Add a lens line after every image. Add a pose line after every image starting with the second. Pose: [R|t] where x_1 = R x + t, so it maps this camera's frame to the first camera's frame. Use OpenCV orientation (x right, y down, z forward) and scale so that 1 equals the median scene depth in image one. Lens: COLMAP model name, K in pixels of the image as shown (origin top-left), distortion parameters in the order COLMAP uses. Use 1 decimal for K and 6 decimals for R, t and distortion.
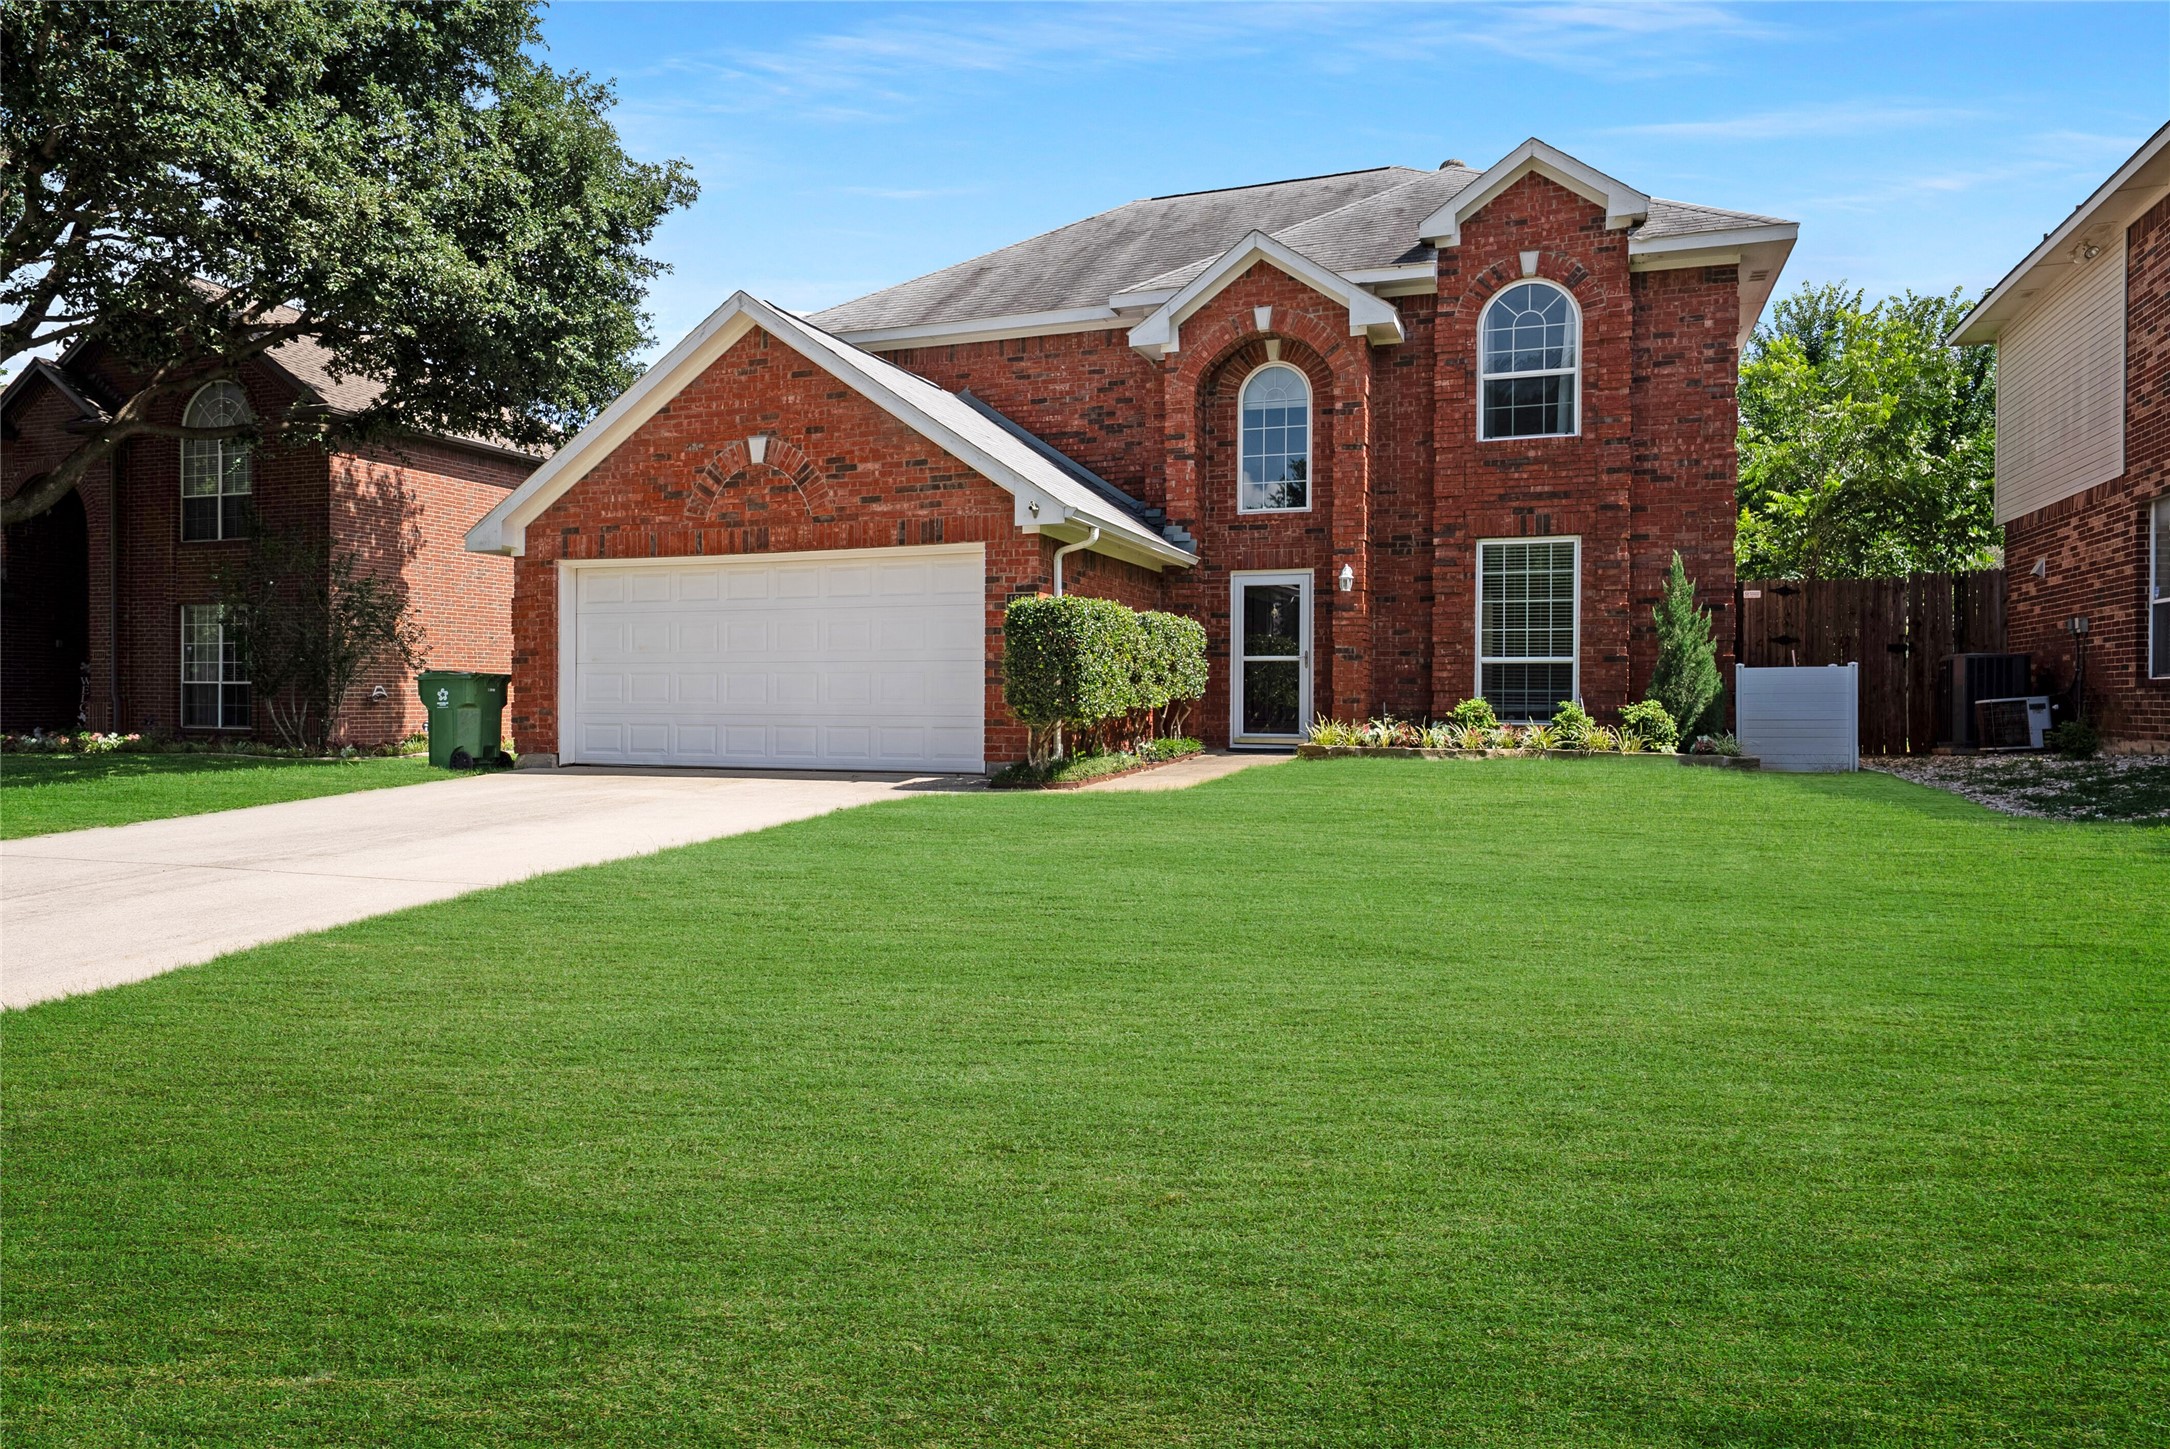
lens RADIAL K [[1343.7, 0, 1083.9], [0, 1343.7, 717.5], [0, 0, 1]] dist [0.021412, 0.001166]
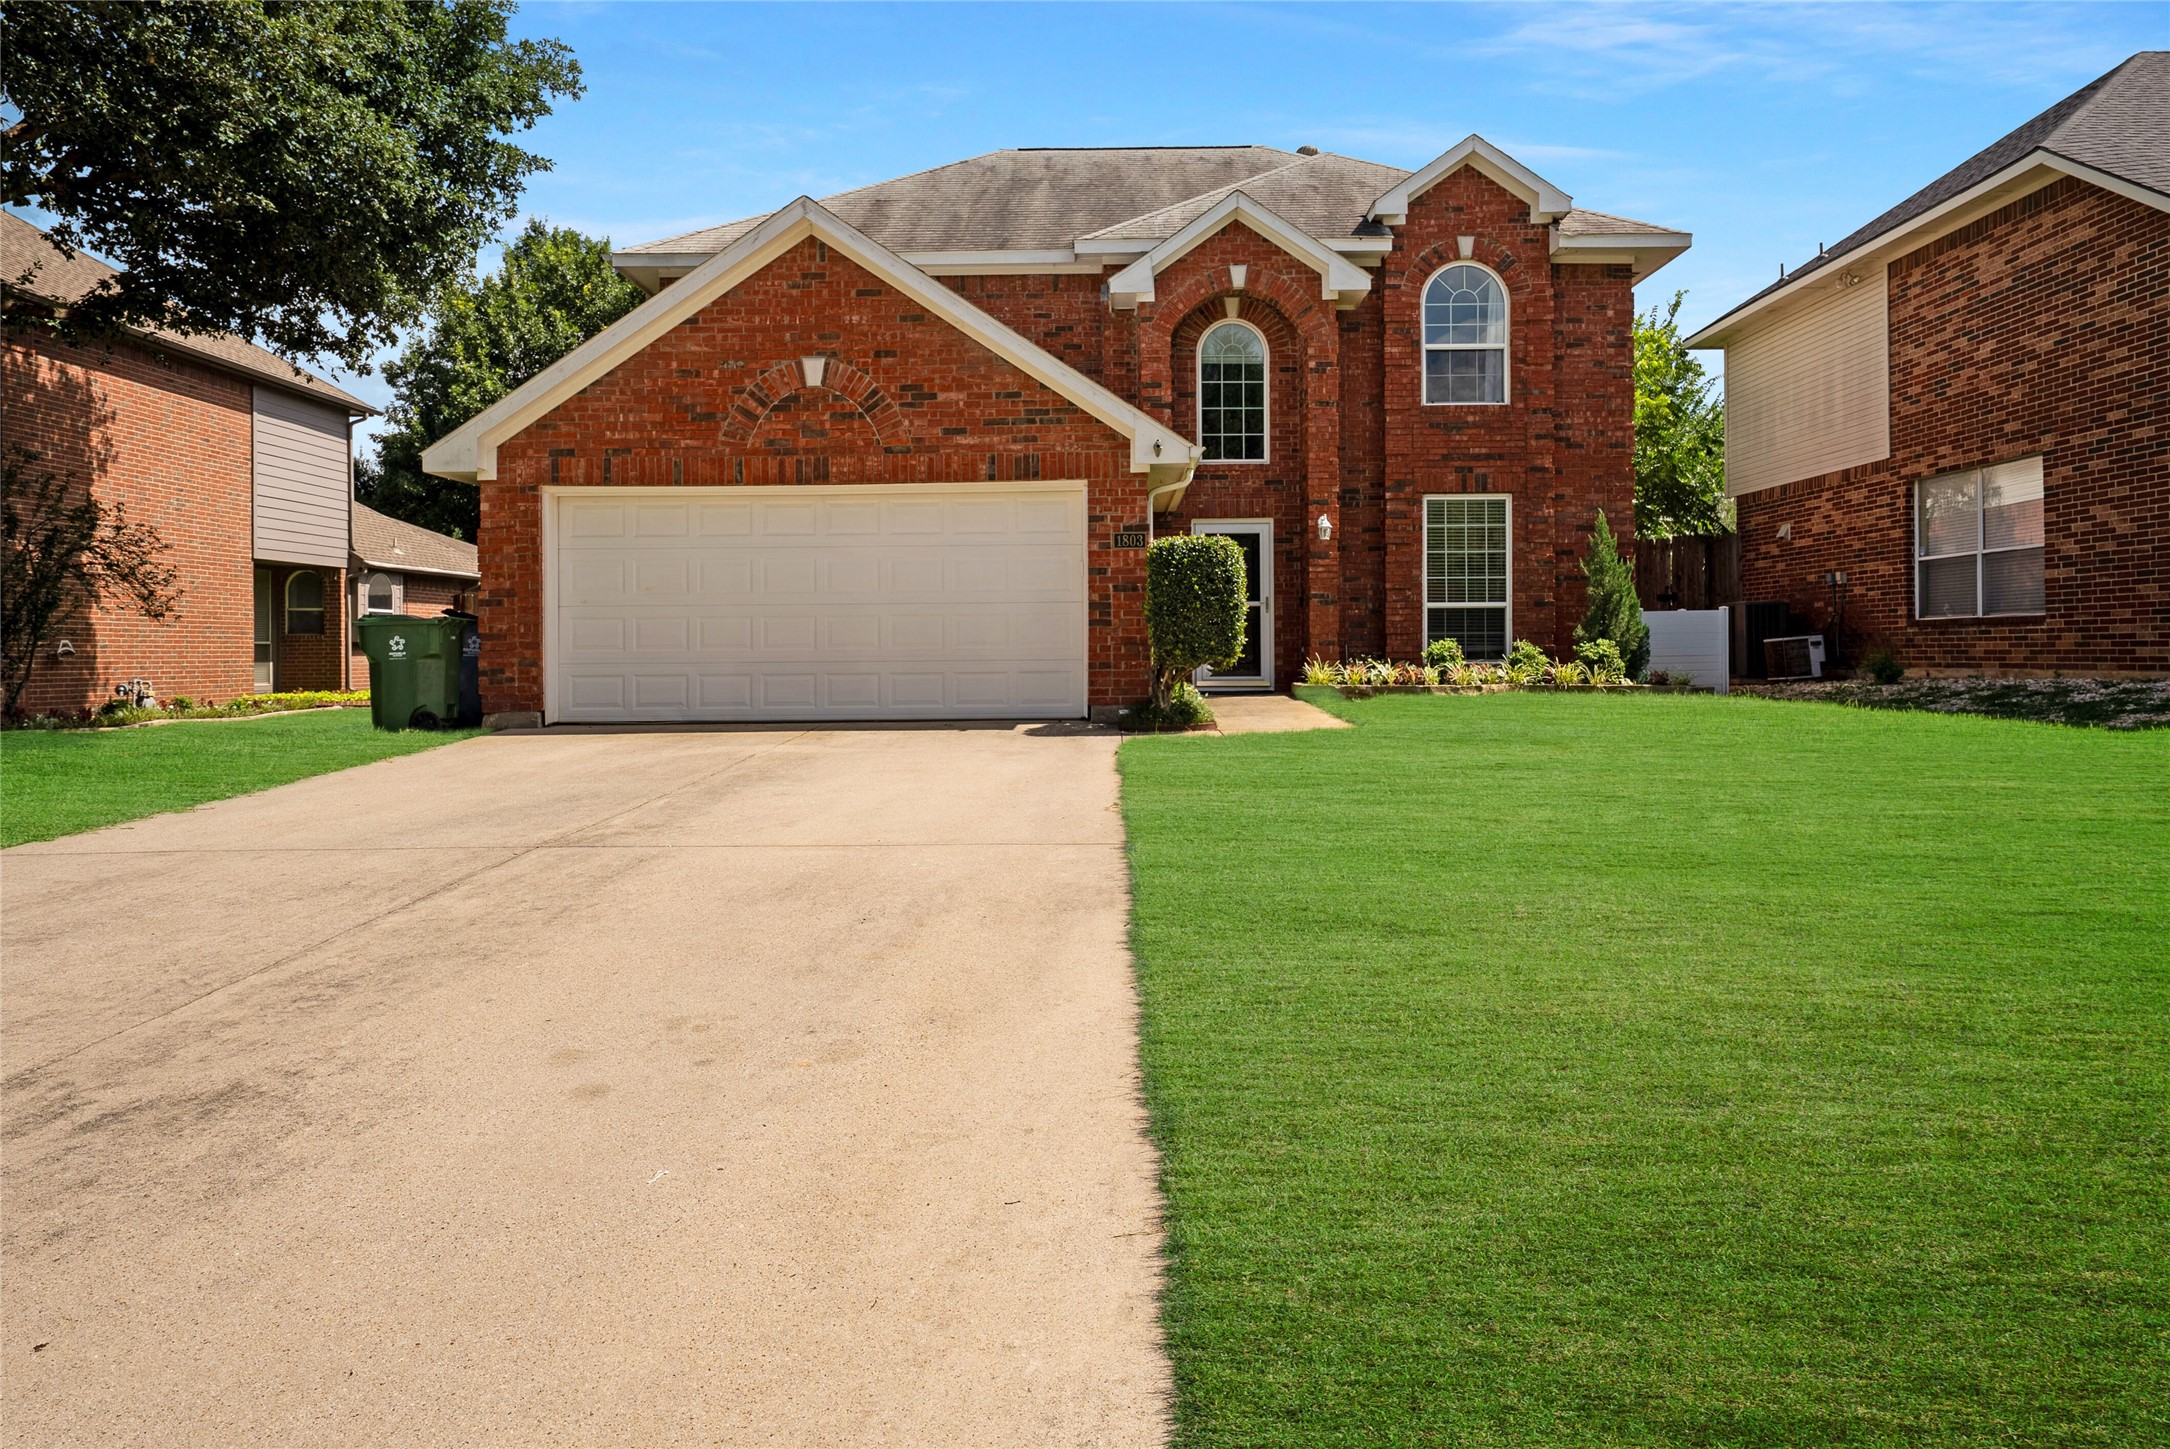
lens RADIAL K [[1311.7, 0, 1087.0], [0, 1311.7, 659.6], [0, 0, 1]] dist [0.022530, 0.000034]
pose [[0.942776, -0.012233, 0.333201, -0.335510], [0.015923, 0.999838, -0.008345, 0.006292], [-0.333045, 0.013173, 0.942819, 0.091683]]
